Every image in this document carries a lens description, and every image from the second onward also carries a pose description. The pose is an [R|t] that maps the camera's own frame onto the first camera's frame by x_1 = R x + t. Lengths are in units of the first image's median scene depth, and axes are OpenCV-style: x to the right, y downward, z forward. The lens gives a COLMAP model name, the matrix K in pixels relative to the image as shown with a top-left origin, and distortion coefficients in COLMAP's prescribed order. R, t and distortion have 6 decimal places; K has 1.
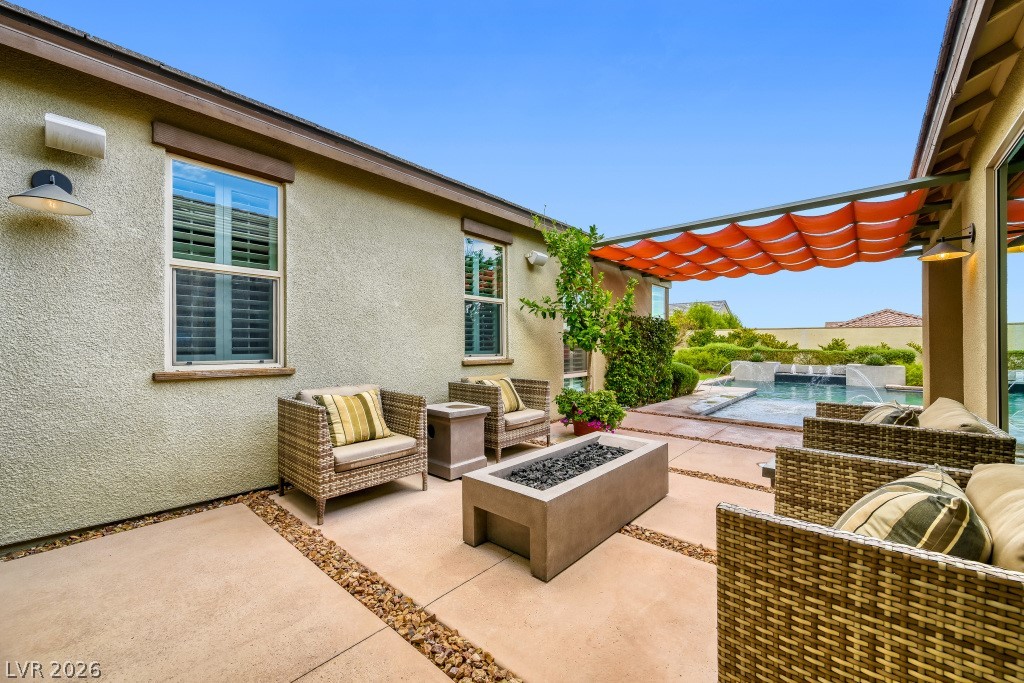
lens RADIAL K [[400.9, 0, 508.0], [0, 400.9, 342.9], [0, 0, 1]] dist [-0.002146, 0.000291]
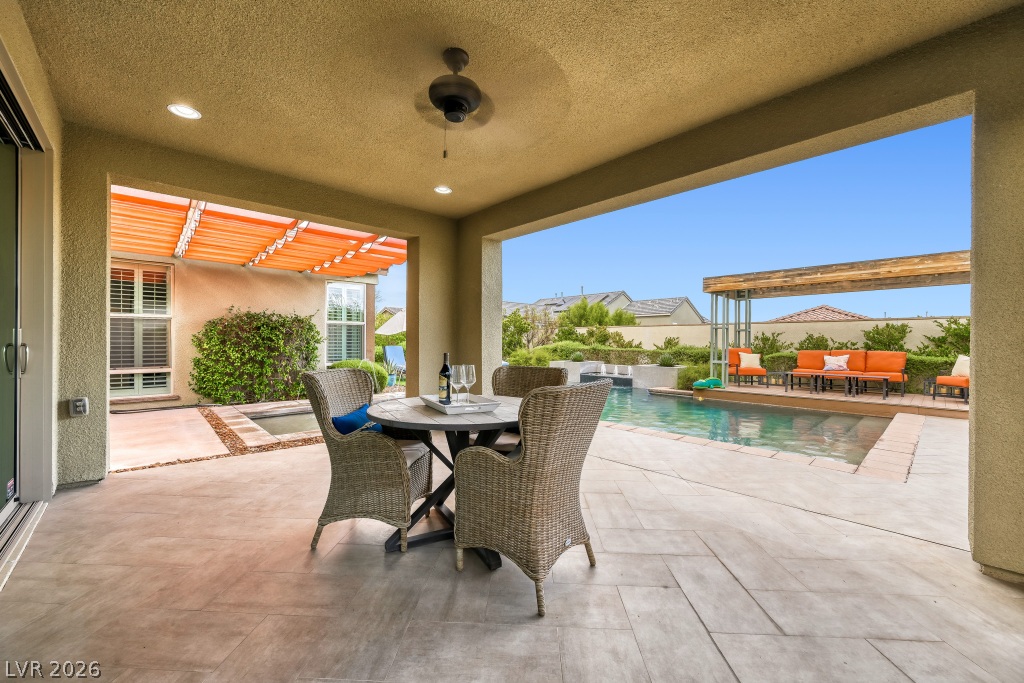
lens RADIAL K [[400.9, 0, 507.0], [0, 400.9, 343.1], [0, 0, 1]] dist [-0.002146, 0.000291]
pose [[0.994788, 0.007127, -0.101717, 0.531226], [-0.006785, 0.999970, 0.003701, 0.002094], [0.101740, -0.002992, 0.994806, 0.051318]]
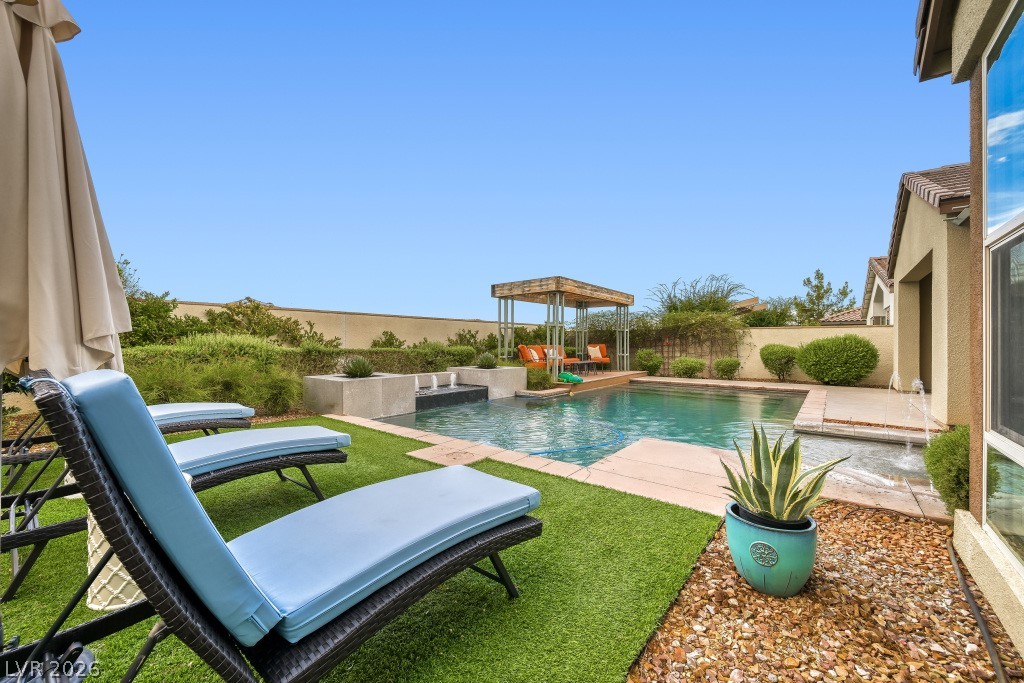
lens RADIAL K [[400.9, 0, 514.0], [0, 400.9, 342.2], [0, 0, 1]] dist [-0.002146, 0.000291]
pose [[-0.058925, 0.002499, 0.998259, 0.136887], [-0.003265, 0.999991, -0.002696, 0.008278], [-0.998257, -0.003418, -0.058916, 0.814441]]
